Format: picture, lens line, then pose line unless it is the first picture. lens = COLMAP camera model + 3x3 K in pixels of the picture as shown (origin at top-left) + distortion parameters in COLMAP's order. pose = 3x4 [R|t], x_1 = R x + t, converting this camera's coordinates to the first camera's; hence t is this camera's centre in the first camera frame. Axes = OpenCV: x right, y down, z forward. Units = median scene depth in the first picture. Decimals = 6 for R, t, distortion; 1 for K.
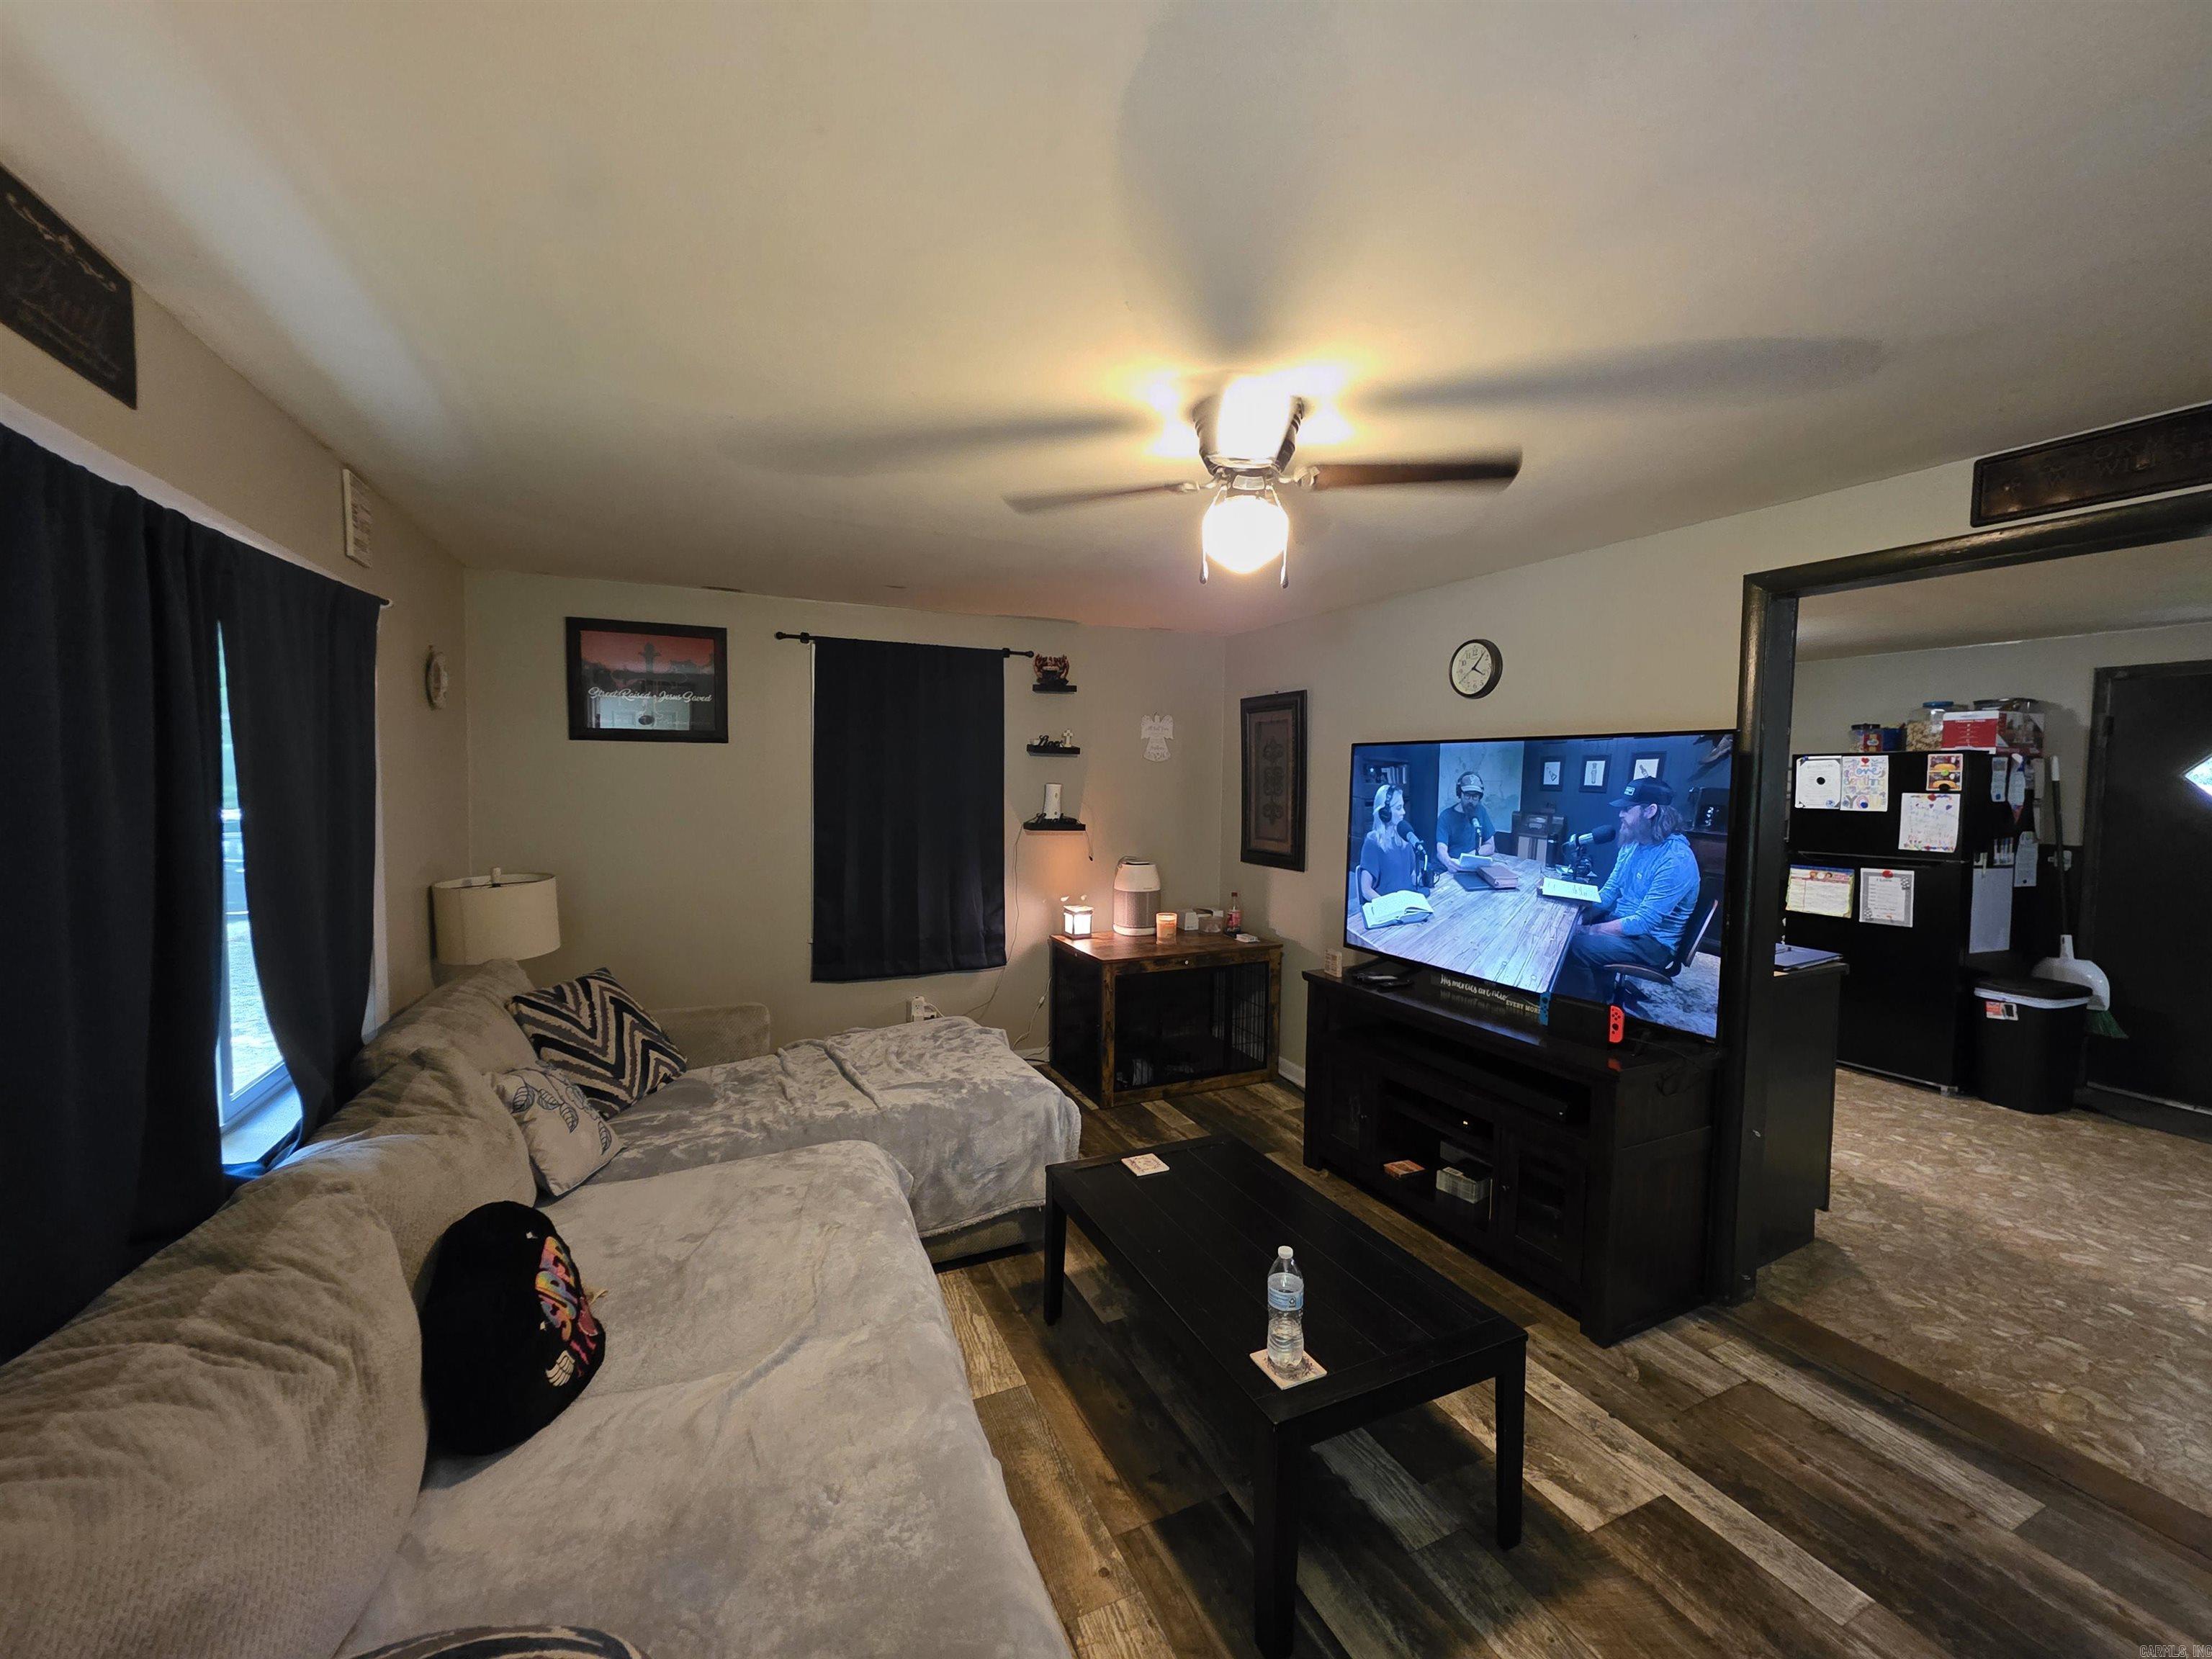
lens RADIAL K [[886.4, 0, 1103.6], [0, 886.4, 824.3], [0, 0, 1]] dist [0.001595, -0.000440]
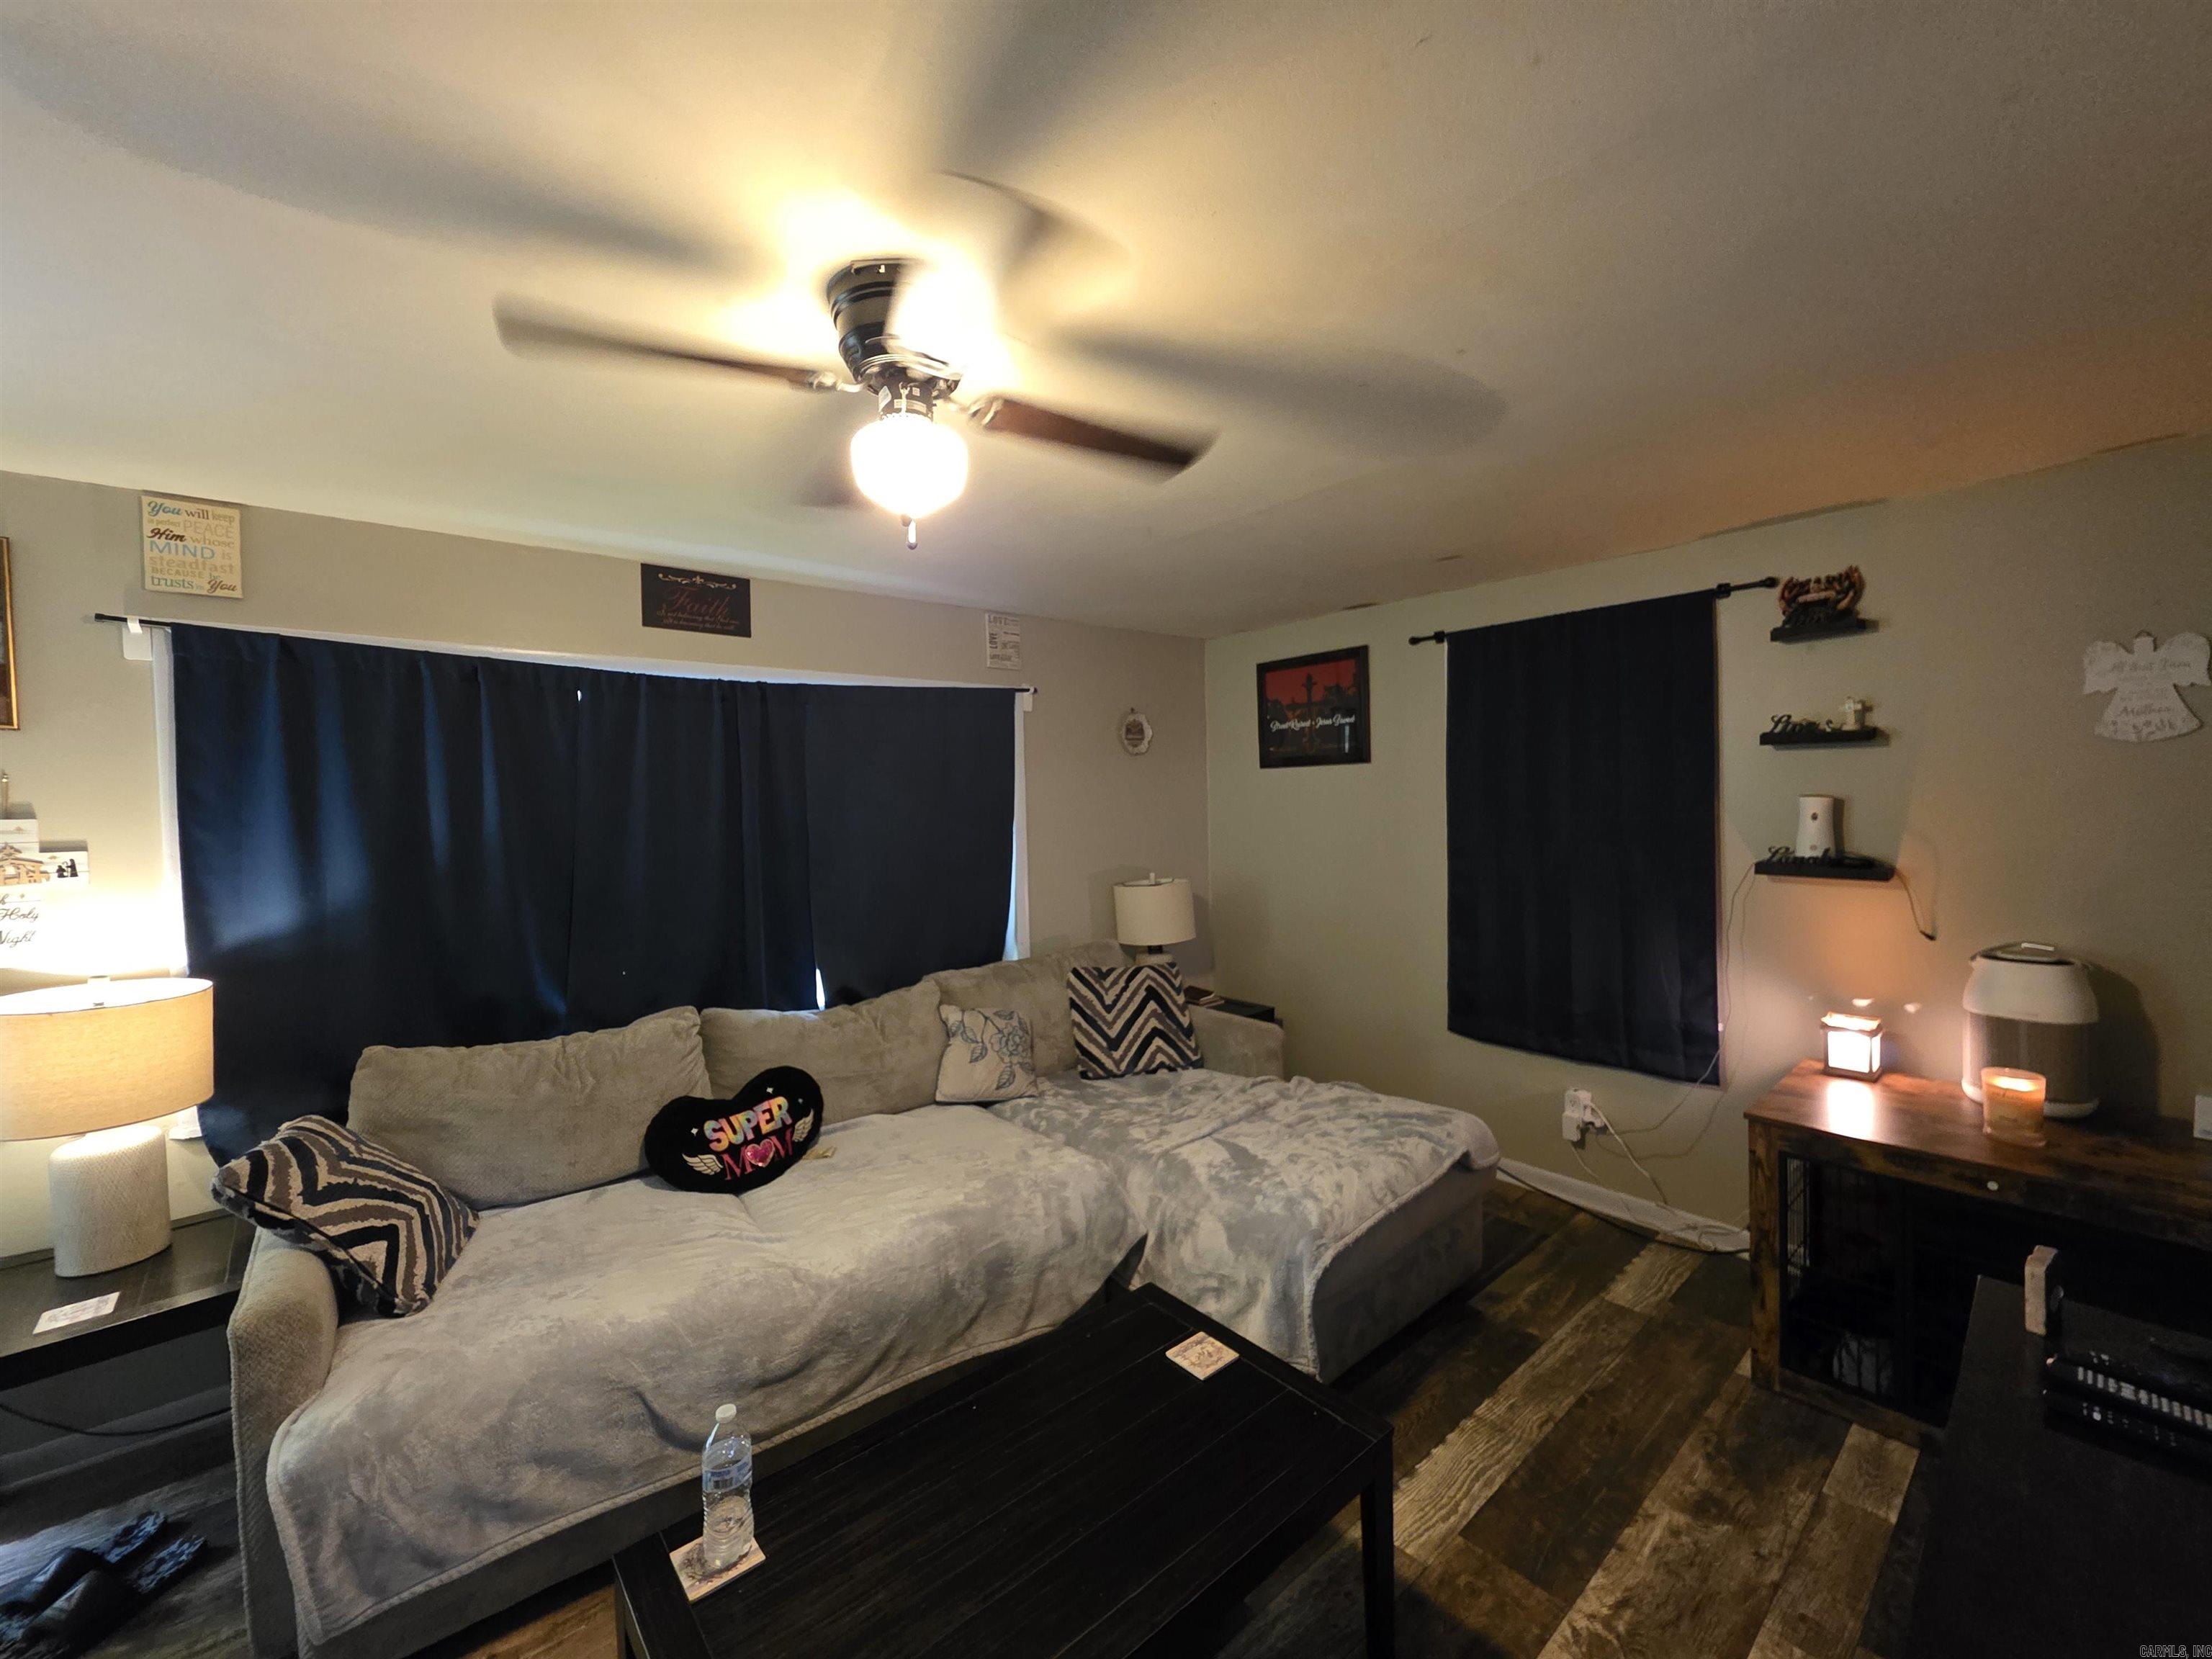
lens RADIAL K [[886.4, 0, 1101.0], [0, 886.4, 825.7], [0, 0, 1]] dist [0.001595, -0.000440]
pose [[0.261891, 0.010832, -0.965037, 0.572084], [-0.029192, 0.999568, 0.003298, -0.022861], [0.964656, 0.027307, 0.262094, 0.609407]]
